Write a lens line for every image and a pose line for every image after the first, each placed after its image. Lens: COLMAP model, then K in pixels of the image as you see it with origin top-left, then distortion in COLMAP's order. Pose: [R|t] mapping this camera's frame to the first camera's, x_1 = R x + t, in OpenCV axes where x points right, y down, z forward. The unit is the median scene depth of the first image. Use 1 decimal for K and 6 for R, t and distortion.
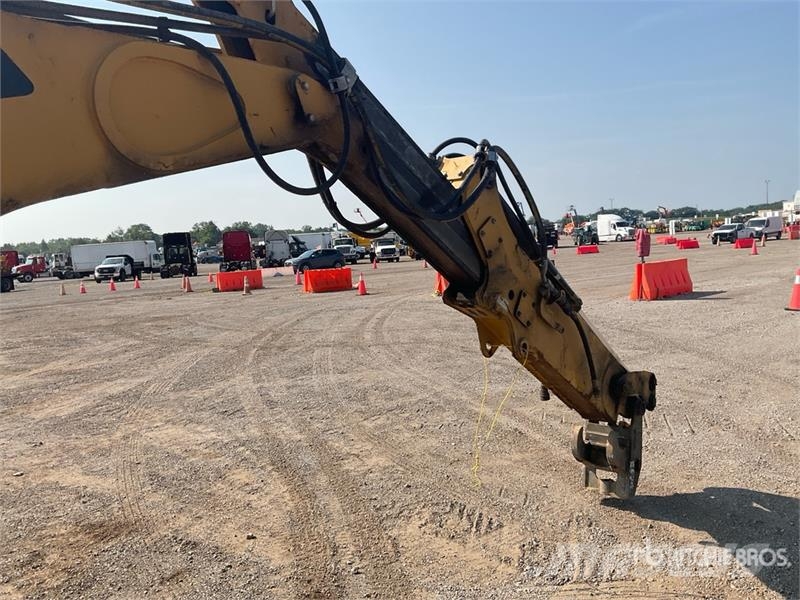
lens RADIAL K [[648.1, 0, 397.2], [0, 648.1, 302.0], [0, 0, 1]] dist [0.066448, -0.122478]
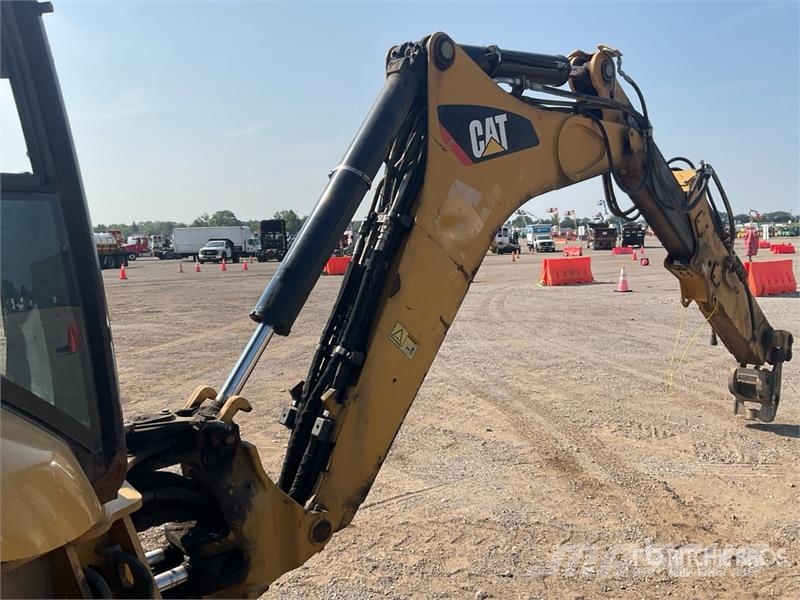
lens RADIAL K [[648.1, 0, 397.9], [0, 648.1, 299.2], [0, 0, 1]] dist [0.066448, -0.122478]
pose [[0.993440, 0.047585, -0.103988, -0.275569], [-0.047018, 0.998863, 0.007906, 0.067807], [0.104246, -0.002965, 0.994547, -0.416972]]
